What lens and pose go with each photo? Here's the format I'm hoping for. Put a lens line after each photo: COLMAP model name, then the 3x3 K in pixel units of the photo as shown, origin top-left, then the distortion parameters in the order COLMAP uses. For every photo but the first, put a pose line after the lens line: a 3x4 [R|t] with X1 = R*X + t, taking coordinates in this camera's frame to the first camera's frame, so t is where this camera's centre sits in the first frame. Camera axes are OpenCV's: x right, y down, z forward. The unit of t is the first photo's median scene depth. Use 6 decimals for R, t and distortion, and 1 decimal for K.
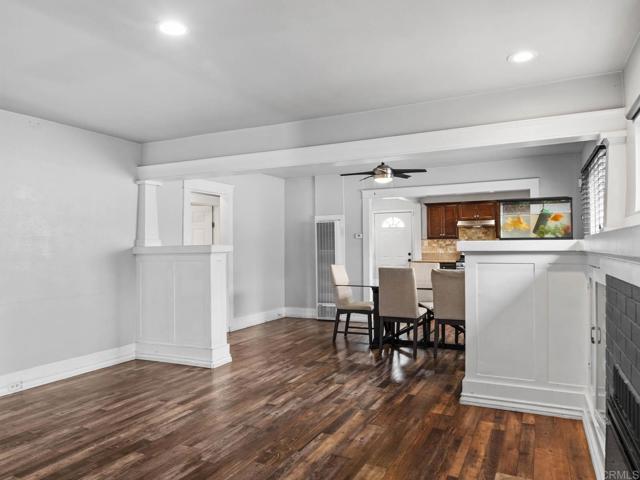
lens RADIAL K [[457.0, 0, 328.0], [0, 457.0, 242.1], [0, 0, 1]] dist [-0.059035, 0.033397]
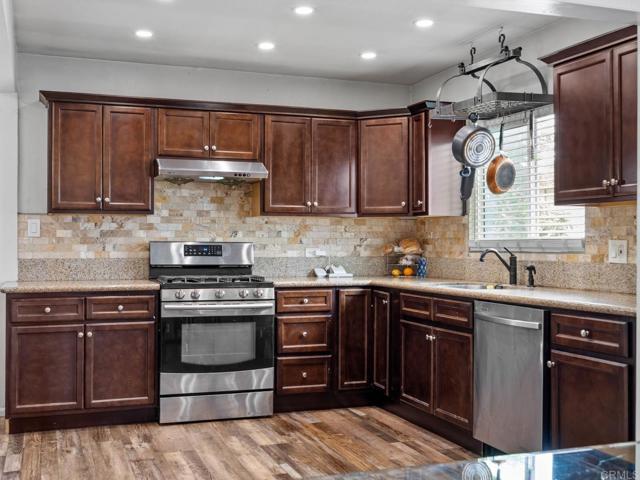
lens RADIAL K [[735.8, 0, 318.2], [0, 735.8, 233.3], [0, 0, 1]] dist [0.000289, 0.000000]
pose [[0.701541, 0.018670, 0.712384, -0.001106], [-0.012243, 0.999825, -0.014147, 0.025196], [-0.712524, 0.001203, 0.701647, 1.153518]]
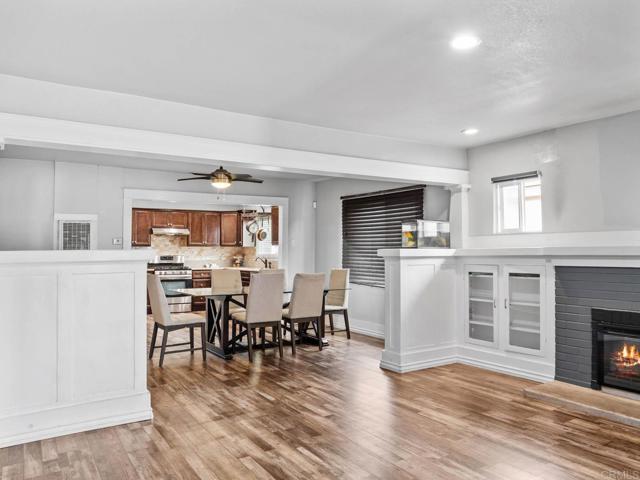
lens RADIAL K [[457.0, 0, 320.2], [0, 457.0, 248.1], [0, 0, 1]] dist [-0.059035, 0.033397]
pose [[0.526315, 0.014851, 0.850160, -0.719025], [-0.008439, 0.999889, -0.012242, 0.010669], [-0.850248, -0.000731, 0.526383, 0.382198]]
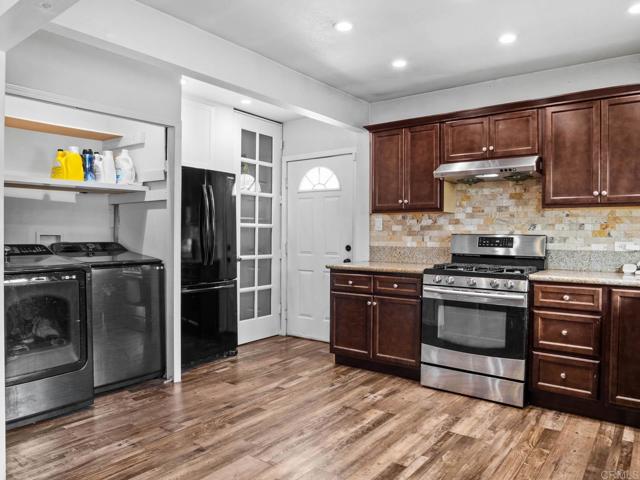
lens RADIAL K [[457.0, 0, 317.9], [0, 457.0, 243.0], [0, 0, 1]] dist [-0.059035, 0.033397]
pose [[0.977329, 0.018451, -0.210922, 0.553703], [-0.013272, 0.999575, 0.025946, 0.023142], [0.211311, -0.022558, 0.977158, 1.251320]]
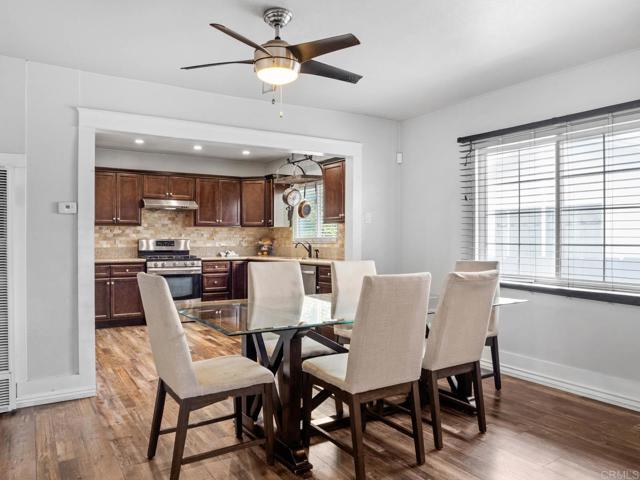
lens RADIAL K [[457.0, 0, 317.8], [0, 457.0, 239.9], [0, 0, 1]] dist [-0.059035, 0.033397]
pose [[0.533458, 0.008624, 0.845783, -0.278004], [-0.009279, 0.999948, -0.004343, 0.028247], [-0.845776, -0.005531, 0.533510, 0.897591]]
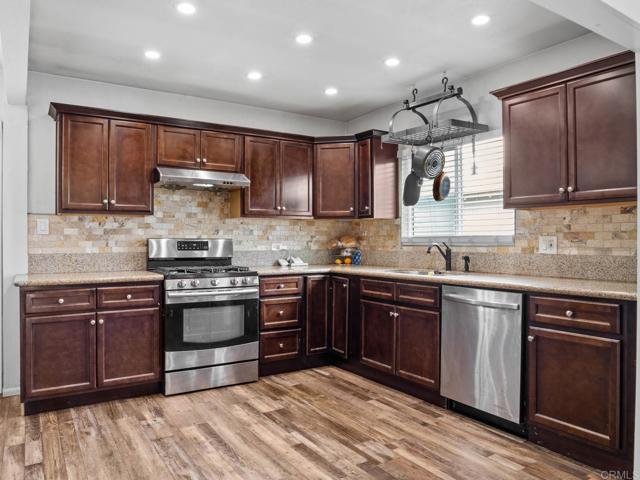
lens RADIAL K [[457.0, 0, 317.6], [0, 457.0, 239.4], [0, 0, 1]] dist [-0.059035, 0.033397]
pose [[0.532095, 0.009343, 0.846633, 0.088601], [-0.009158, 0.999944, -0.005279, 0.028293], [-0.846635, -0.004945, 0.532150, 1.429225]]
